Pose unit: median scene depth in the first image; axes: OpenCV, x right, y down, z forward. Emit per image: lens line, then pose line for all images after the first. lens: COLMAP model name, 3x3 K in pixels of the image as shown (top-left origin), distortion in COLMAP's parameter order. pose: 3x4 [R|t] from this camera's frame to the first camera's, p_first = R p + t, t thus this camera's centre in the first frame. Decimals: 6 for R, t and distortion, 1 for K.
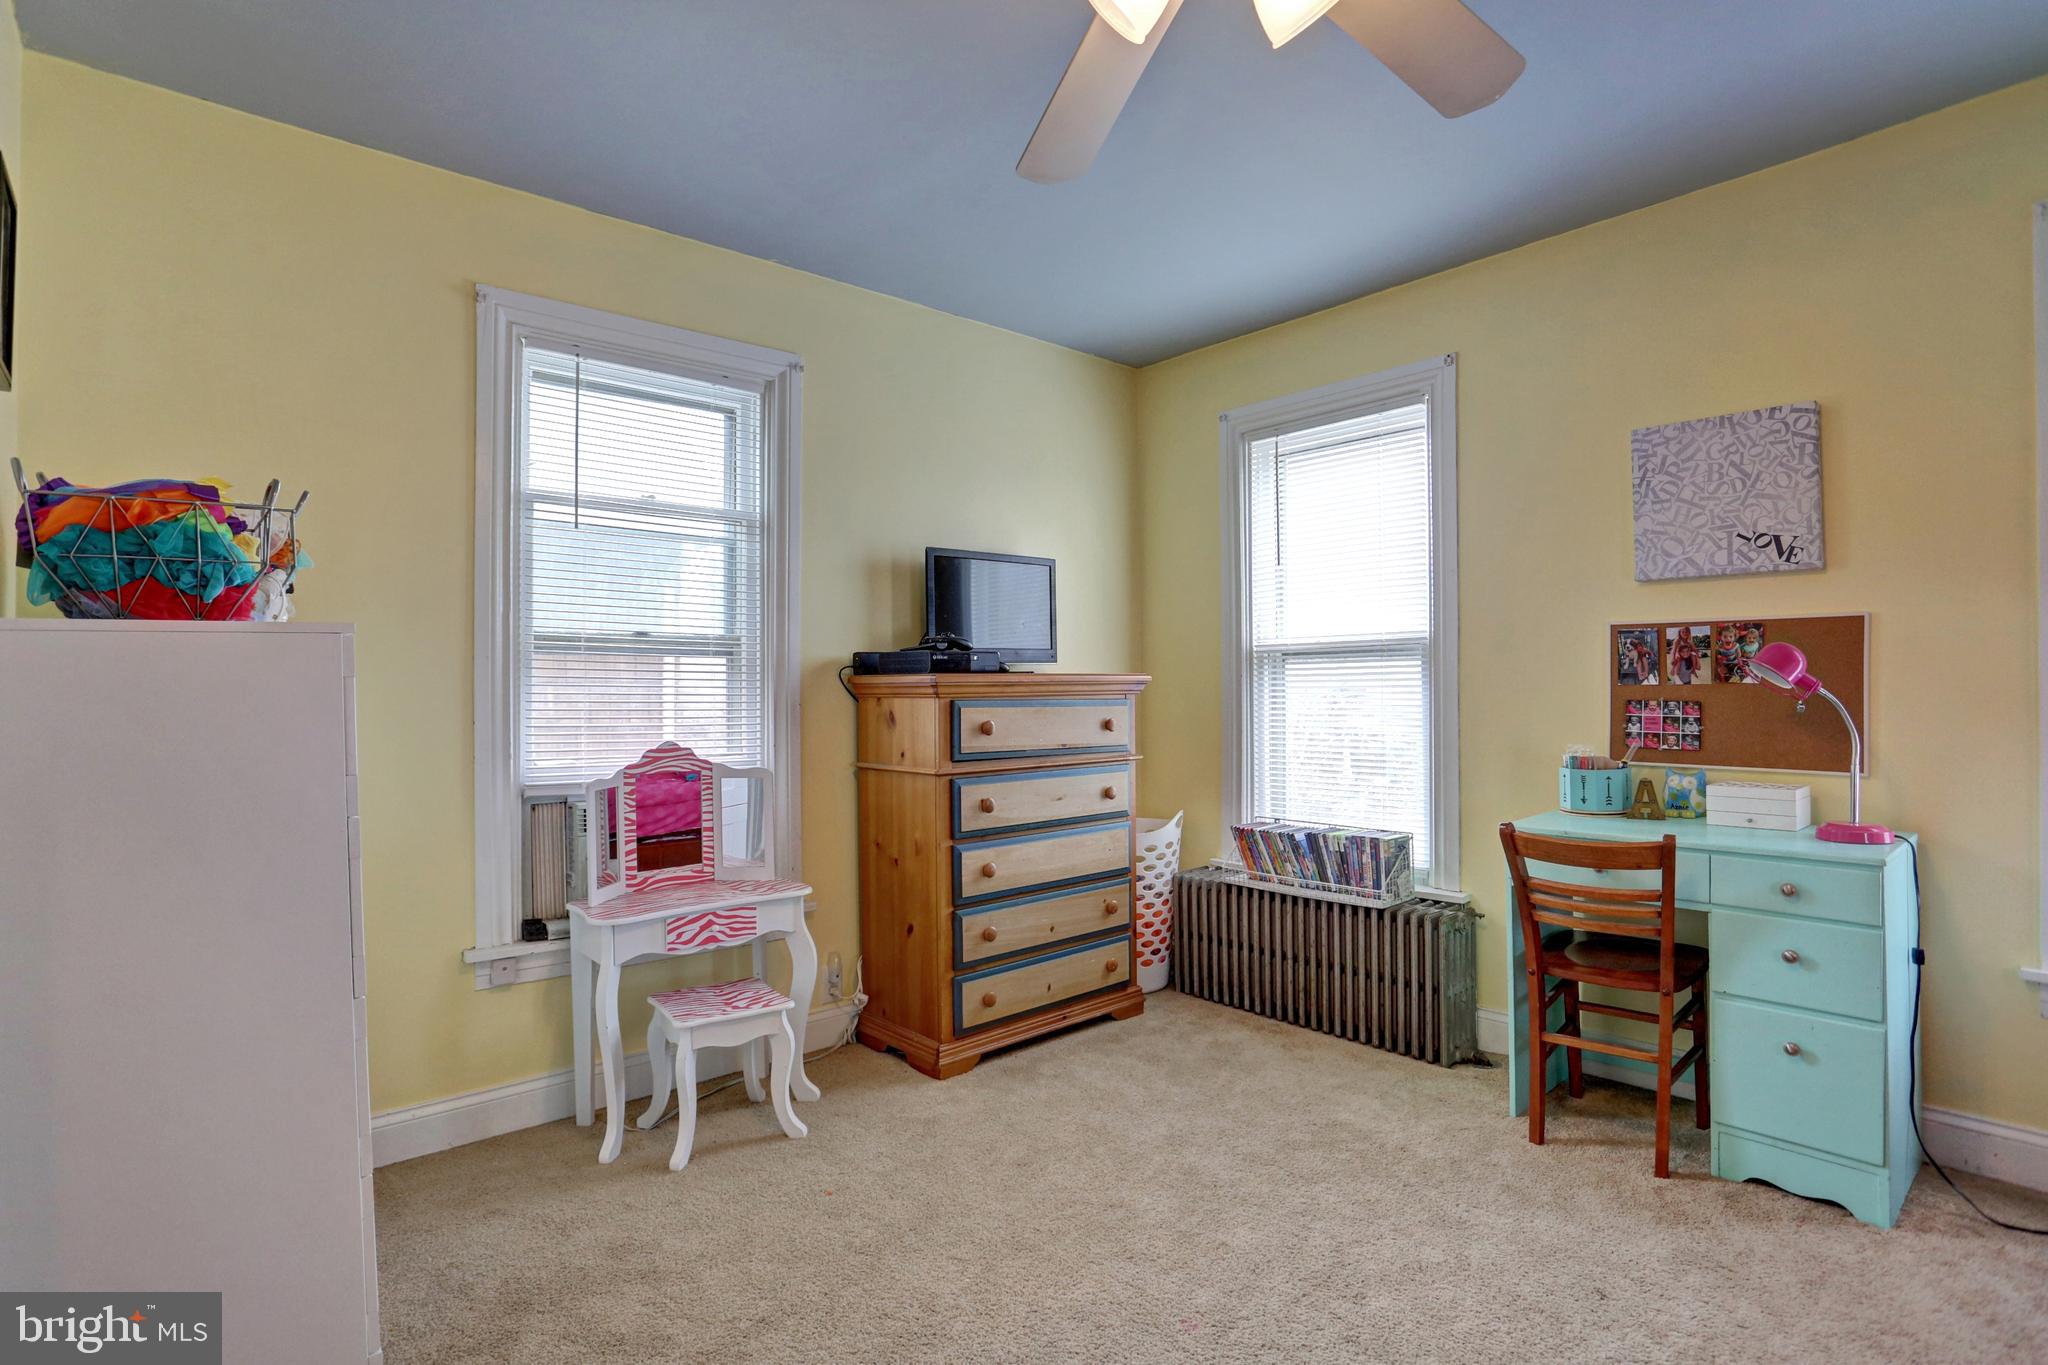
lens RADIAL K [[1010.6, 0, 1025.0], [0, 1010.6, 682.9], [0, 0, 1]] dist [-0.074594, 0.047658]
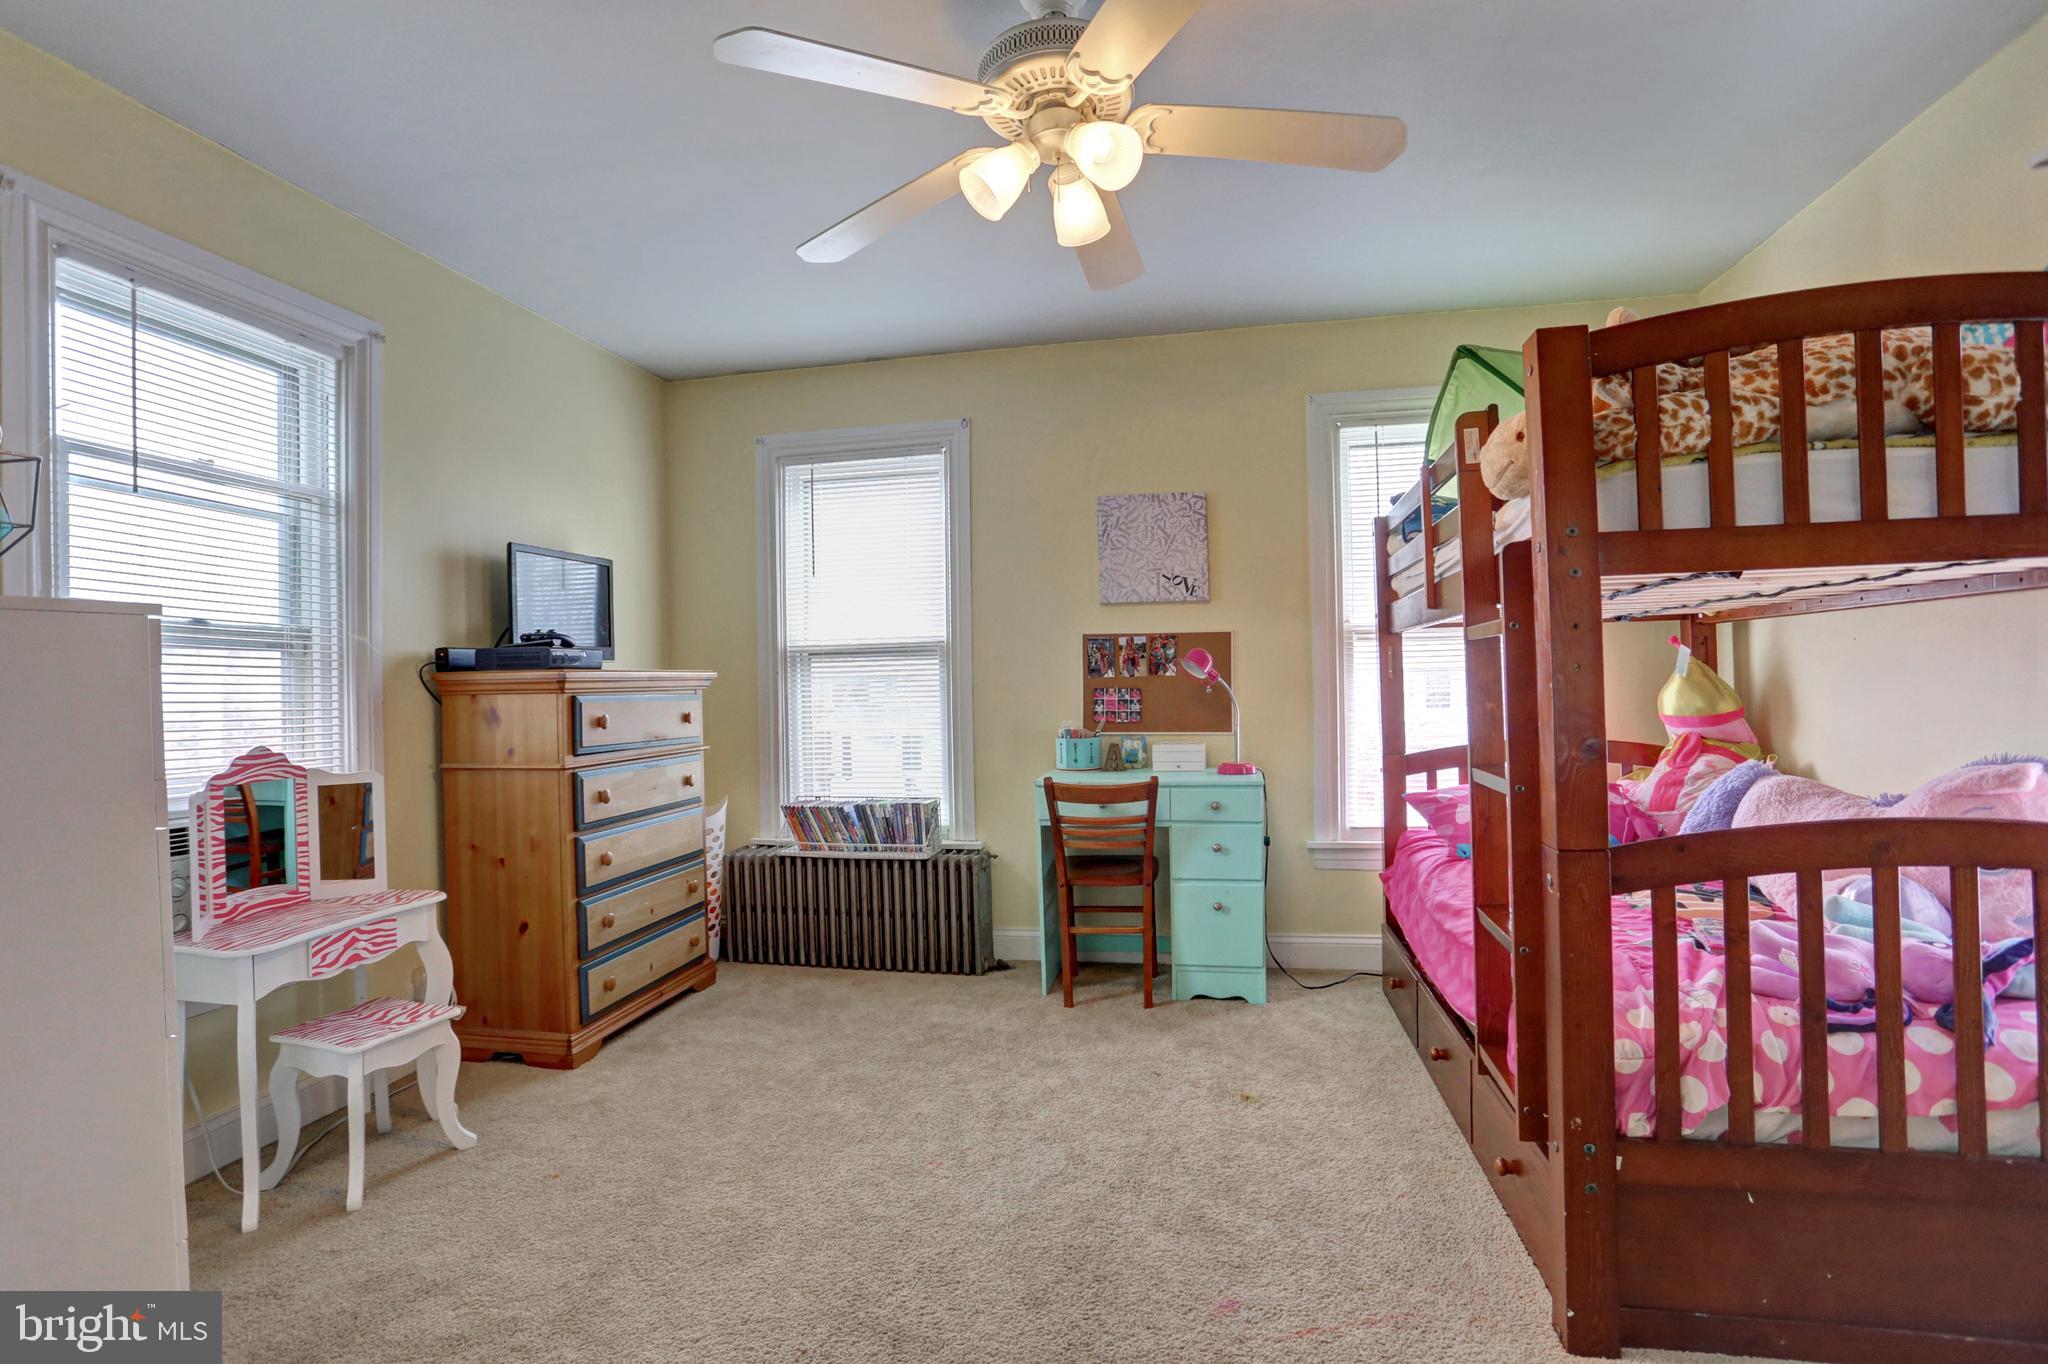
lens RADIAL K [[990.9, 0, 1012.1], [0, 990.9, 685.3], [0, 0, 1]] dist [-0.026678, 0.011294]
pose [[0.813148, -0.008691, 0.581993, -0.298854], [0.007931, 0.999961, 0.003851, 0.006633], [-0.582003, 0.001485, 0.813185, -0.072384]]
